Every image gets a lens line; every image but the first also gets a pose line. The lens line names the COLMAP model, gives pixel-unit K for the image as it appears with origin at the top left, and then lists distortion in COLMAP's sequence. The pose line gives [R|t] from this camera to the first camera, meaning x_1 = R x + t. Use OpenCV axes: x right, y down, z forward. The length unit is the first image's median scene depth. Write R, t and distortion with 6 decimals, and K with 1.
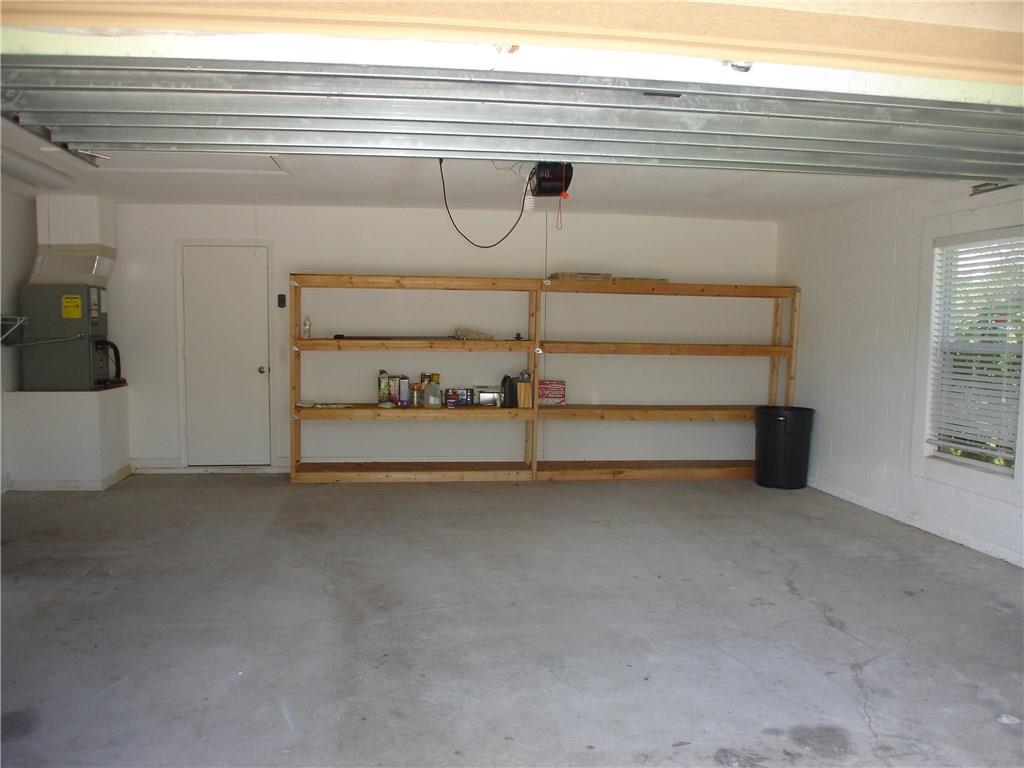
lens RADIAL K [[814.9, 0, 495.2], [0, 814.9, 405.5], [0, 0, 1]] dist [-0.083141, 0.003985]
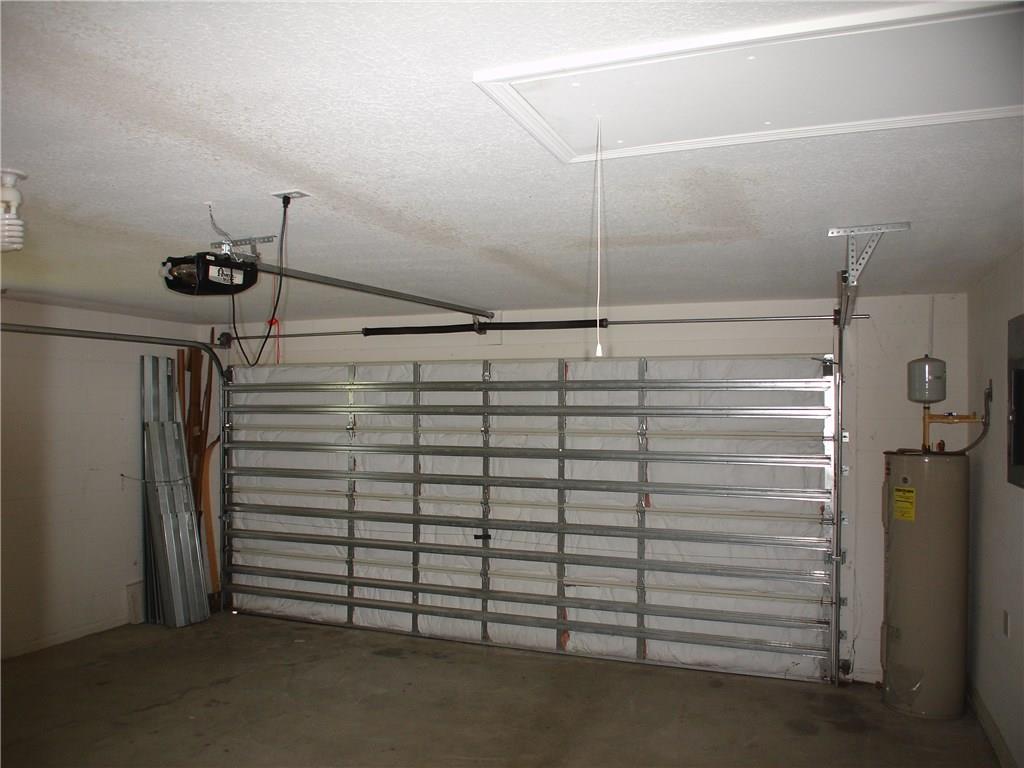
lens RADIAL K [[814.9, 0, 495.2], [0, 814.9, 405.5], [0, 0, 1]] dist [-0.083141, 0.003985]
pose [[-0.873065, -0.011949, 0.487458, -0.705894], [0.029264, 0.996614, 0.076844, -0.314144], [-0.486726, 0.081355, -0.869758, 2.188803]]
